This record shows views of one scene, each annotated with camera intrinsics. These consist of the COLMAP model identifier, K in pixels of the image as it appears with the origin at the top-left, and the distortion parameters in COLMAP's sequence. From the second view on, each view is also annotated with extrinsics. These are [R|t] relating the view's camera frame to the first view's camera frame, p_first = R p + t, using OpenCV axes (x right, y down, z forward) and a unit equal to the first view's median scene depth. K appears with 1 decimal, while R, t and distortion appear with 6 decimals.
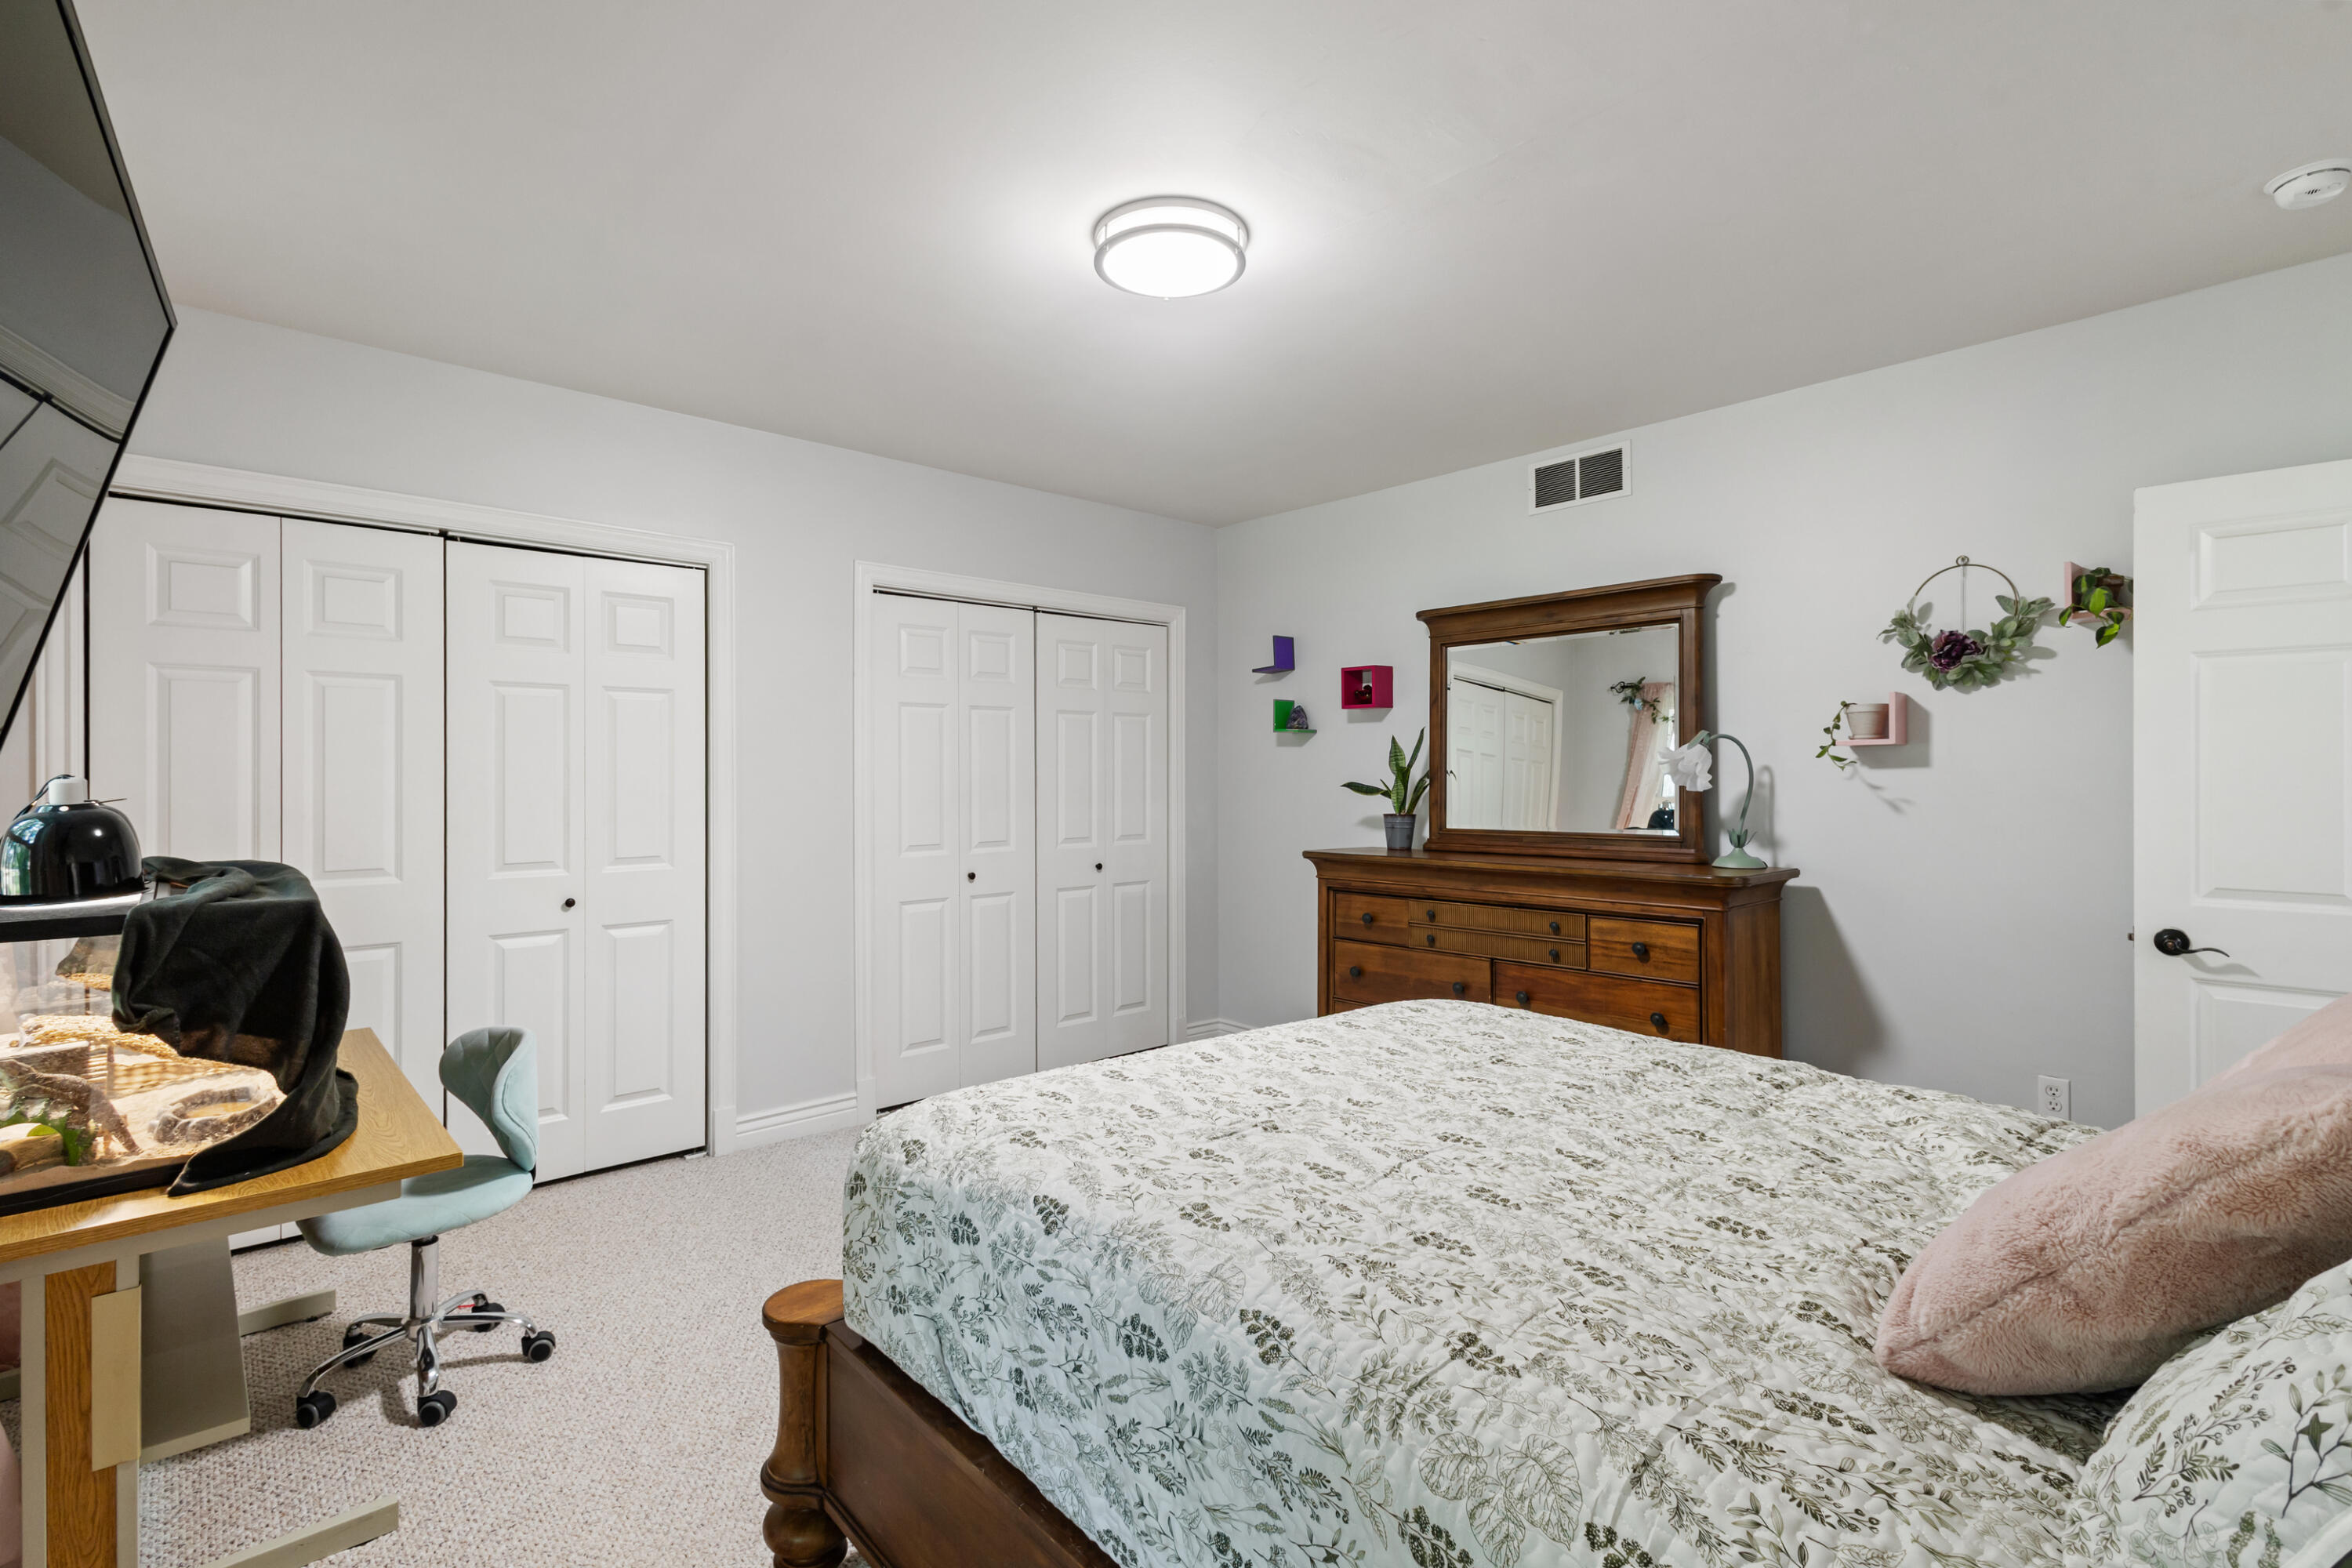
lens RADIAL K [[1078.4, 0, 1176.0], [0, 1078.4, 784.0], [0, 0, 1]] dist [0.003353, -0.000651]
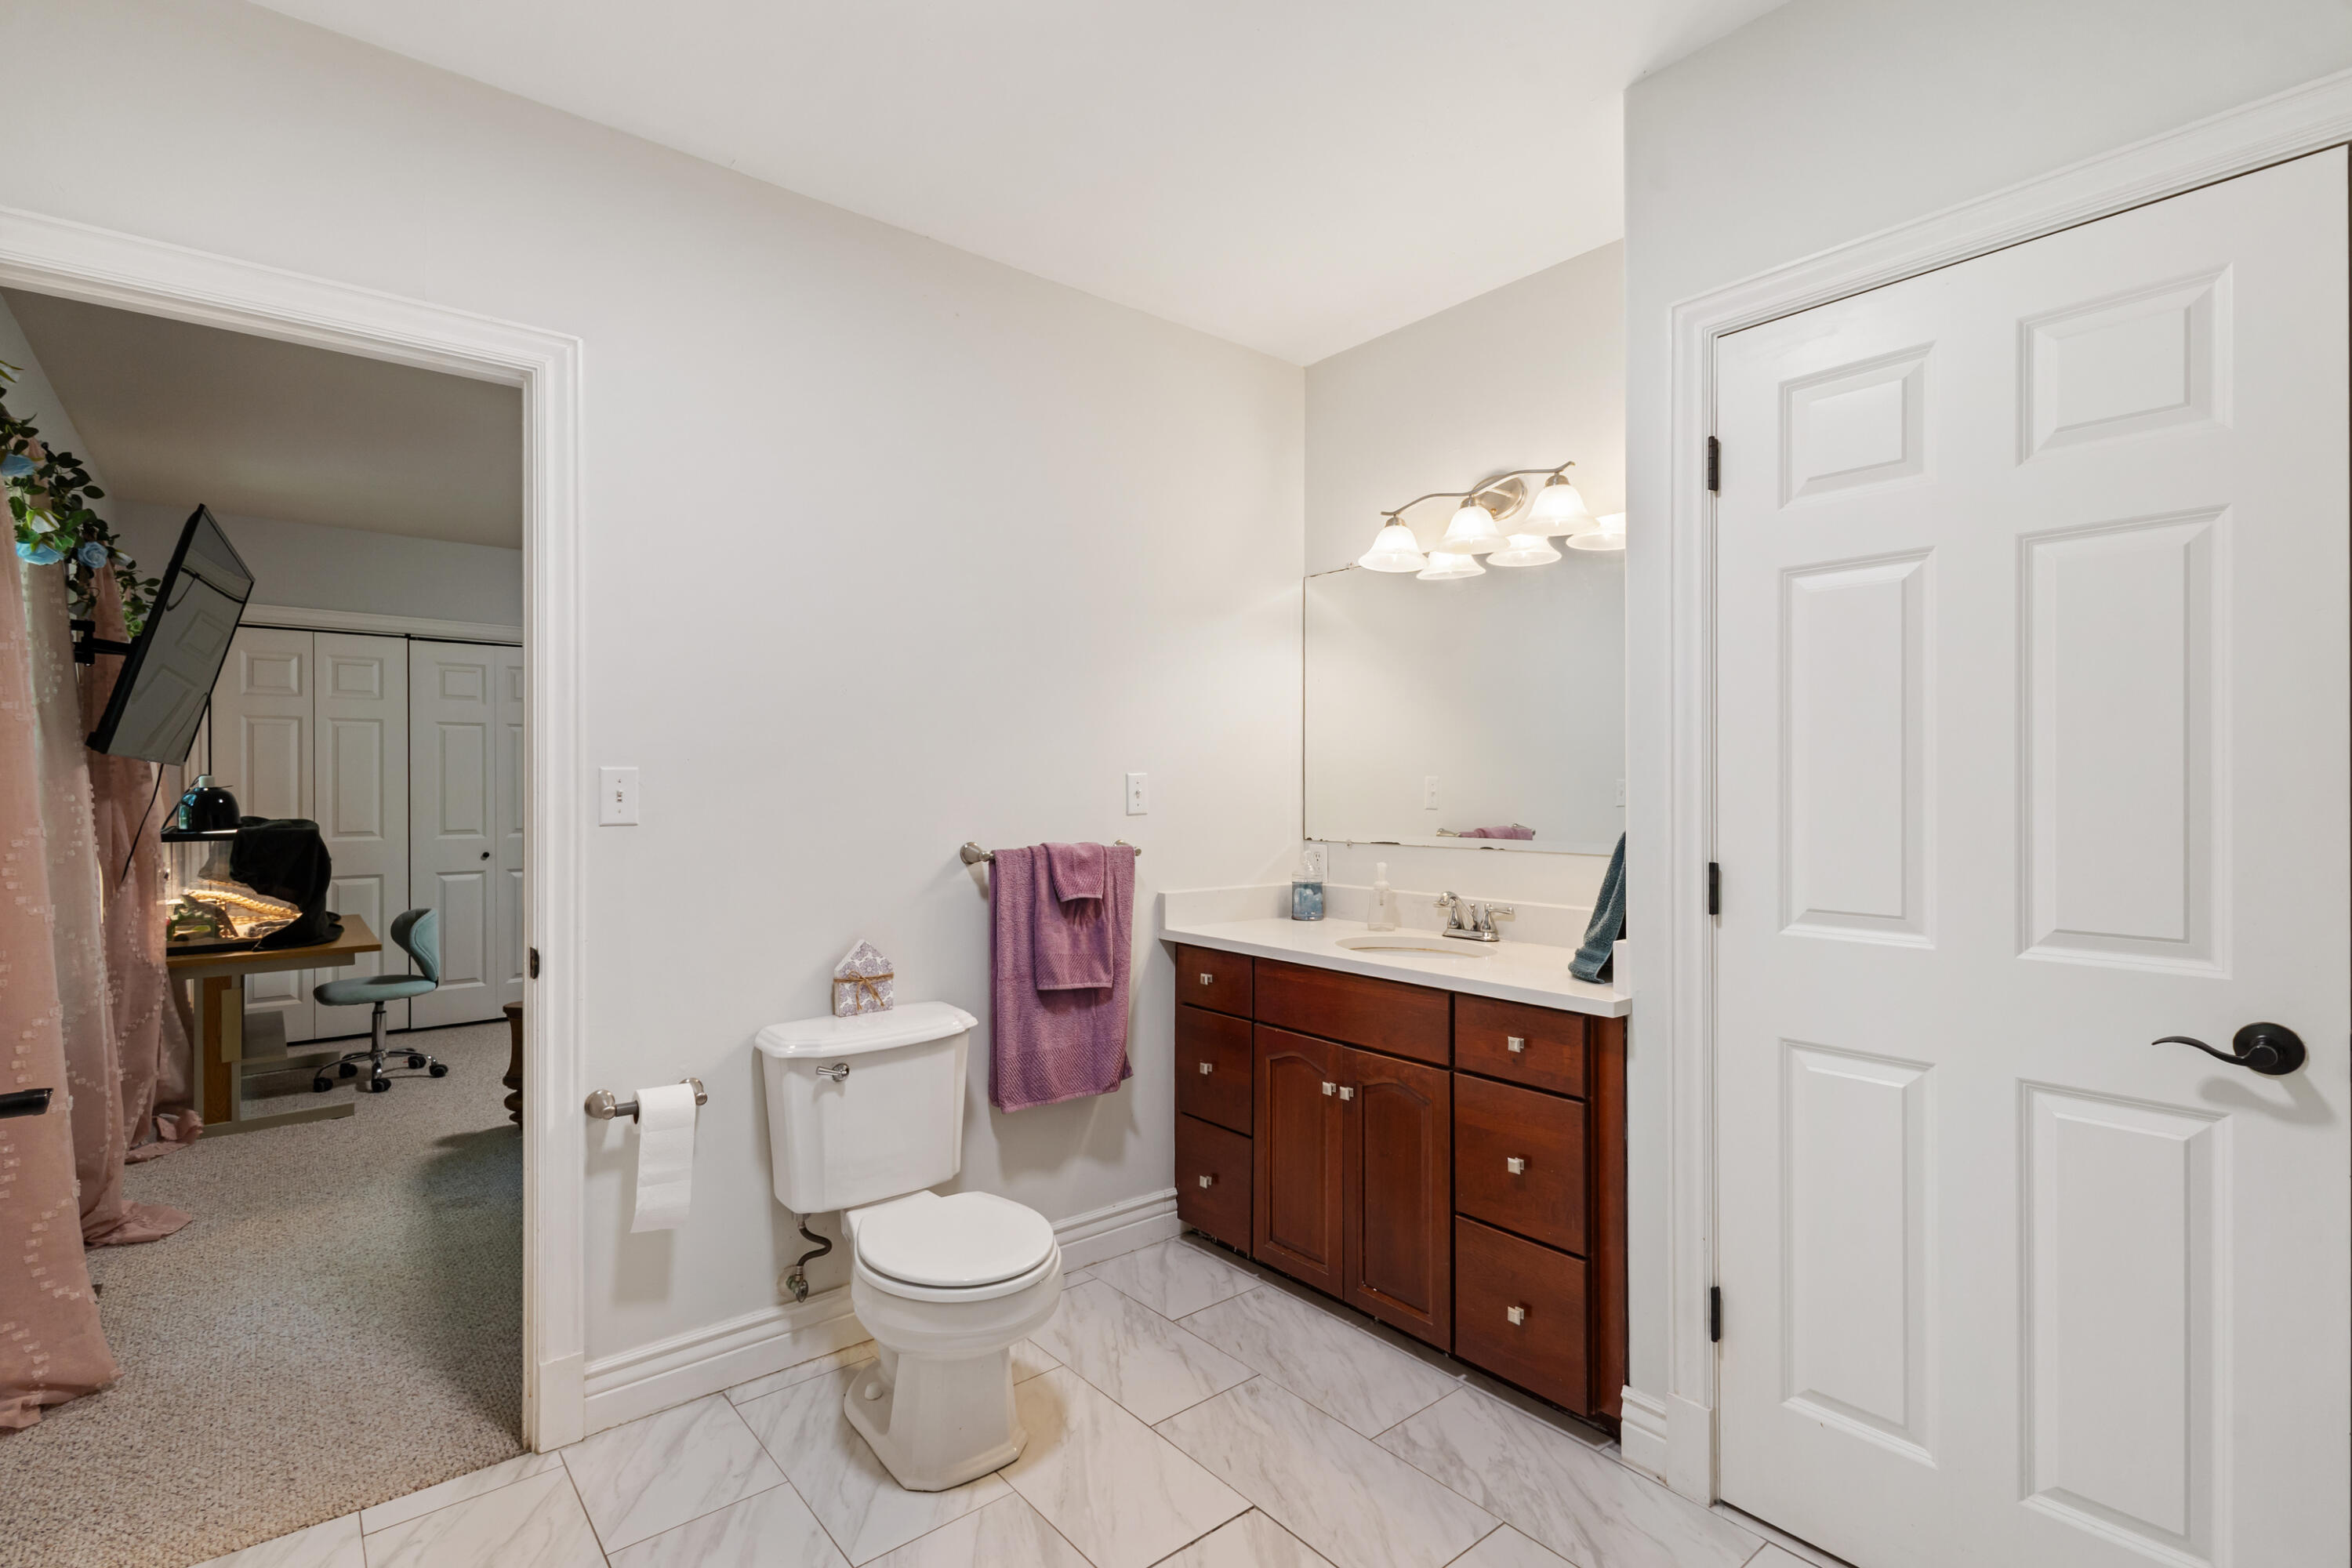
lens RADIAL K [[1078.4, 0, 1176.0], [0, 1078.4, 784.0], [0, 0, 1]] dist [0.003353, -0.000651]
pose [[0.998862, -0.014783, -0.045353, 0.588407], [0.014241, 0.999824, -0.012253, 0.038709], [0.045527, 0.011593, 0.998896, -0.624665]]
